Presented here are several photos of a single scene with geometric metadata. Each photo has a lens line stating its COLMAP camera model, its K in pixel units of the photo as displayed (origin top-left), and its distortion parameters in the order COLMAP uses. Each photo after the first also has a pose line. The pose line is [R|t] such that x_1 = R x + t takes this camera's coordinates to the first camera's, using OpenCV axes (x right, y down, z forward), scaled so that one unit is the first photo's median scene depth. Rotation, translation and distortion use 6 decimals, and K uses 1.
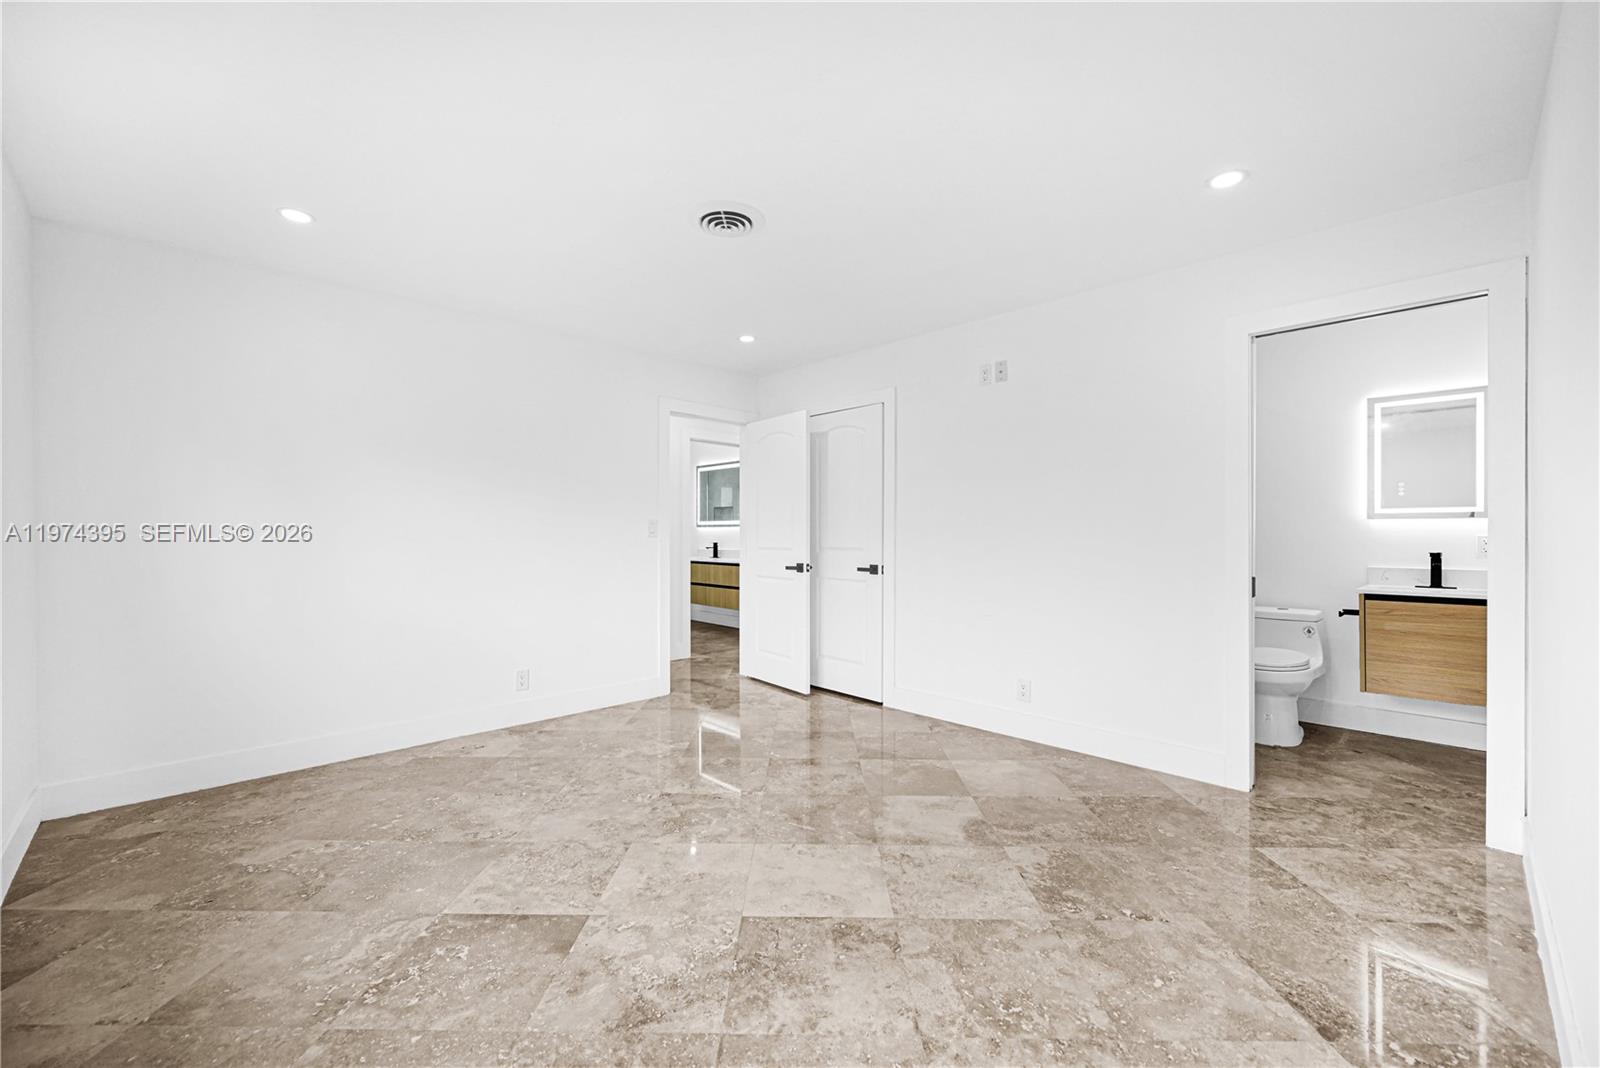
lens RADIAL K [[646.4, 0, 797.4], [0, 646.4, 531.5], [0, 0, 1]] dist [-0.001427, 0.000488]
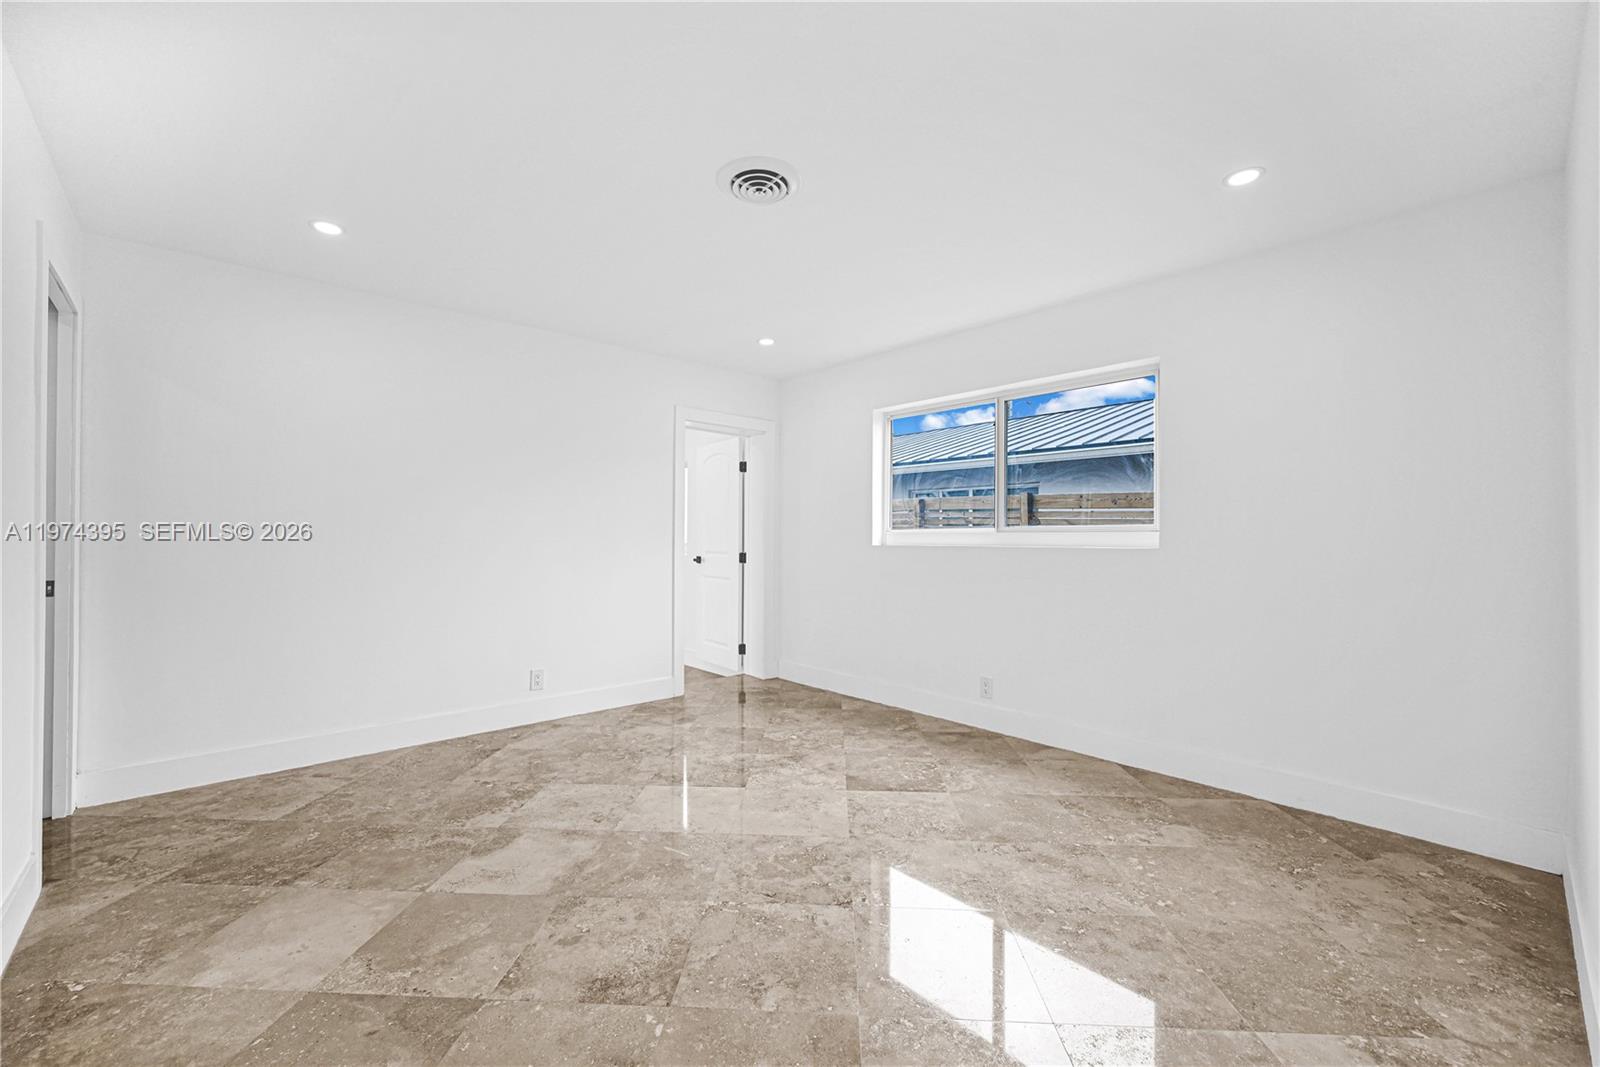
lens RADIAL K [[646.4, 0, 797.4], [0, 646.4, 538.1], [0, 0, 1]] dist [-0.001427, 0.000488]
pose [[-0.999407, -0.002918, 0.034311, -0.248172], [-0.003007, 0.999992, -0.002528, 0.014007], [-0.034304, -0.002630, -0.999408, 2.412797]]
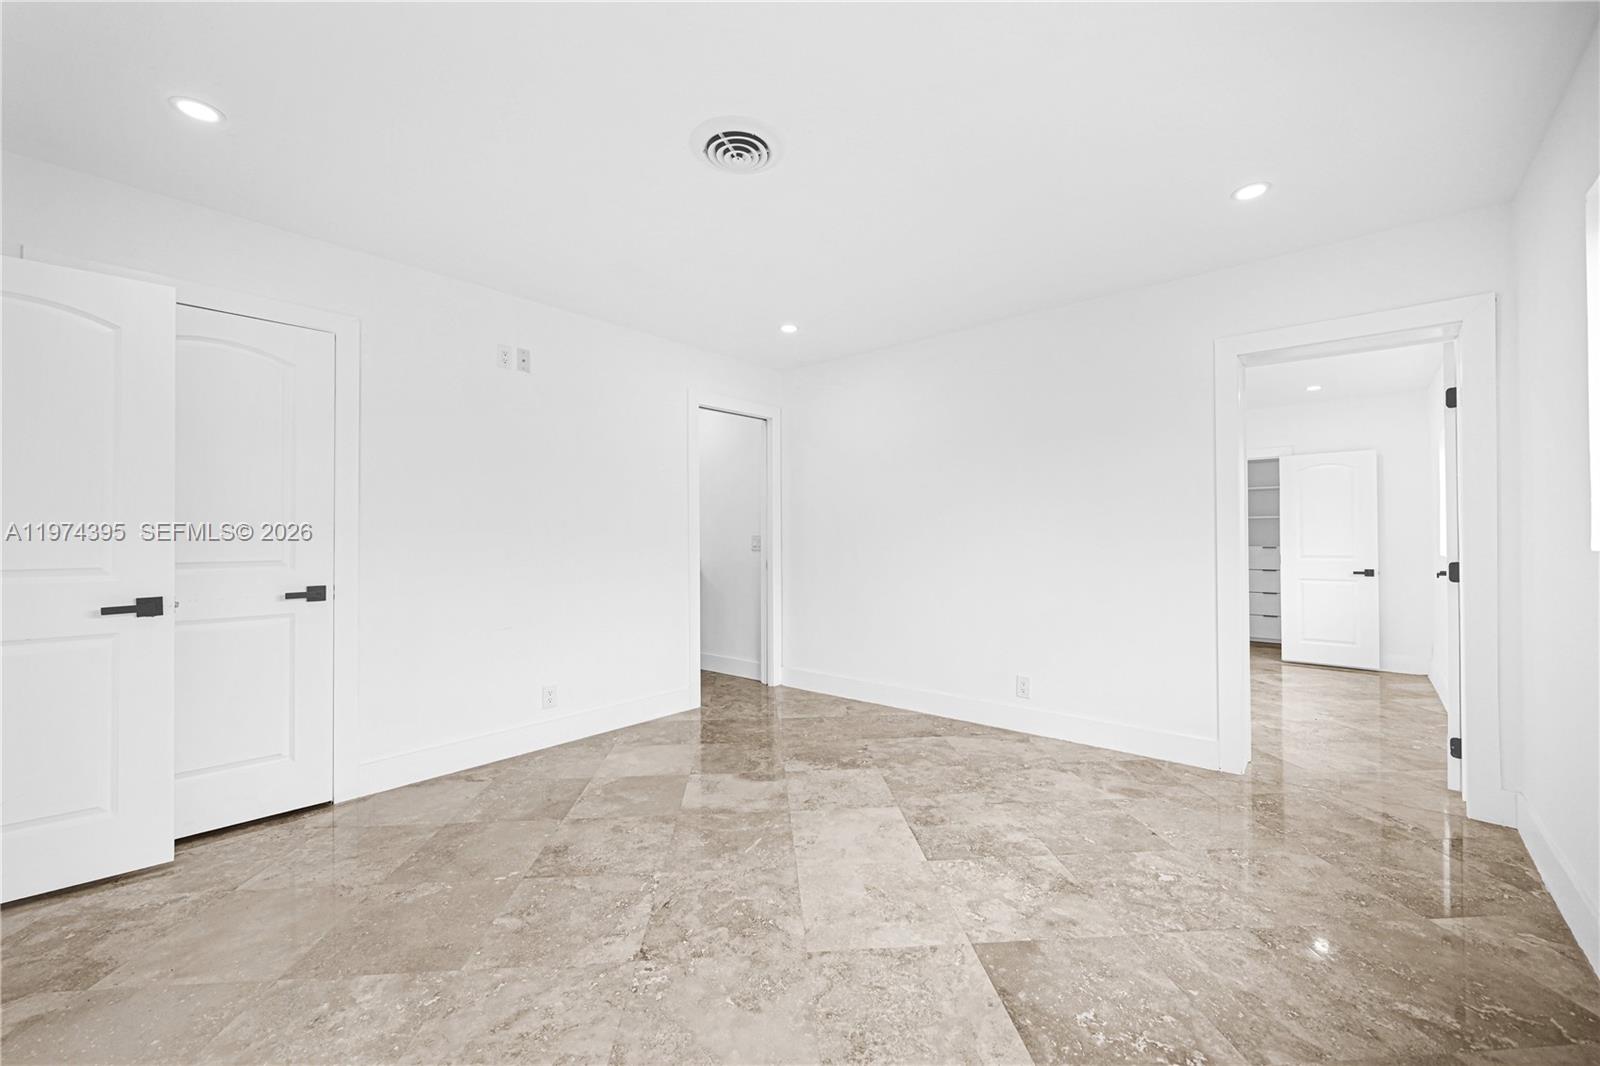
lens RADIAL K [[646.4, 0, 801.2], [0, 646.4, 528.9], [0, 0, 1]] dist [-0.001427, 0.000488]
pose [[-0.088536, 0.013999, 0.995975, -1.183490], [0.002674, 0.999901, -0.013817, 0.013212], [-0.996069, 0.001440, -0.088565, 1.276011]]
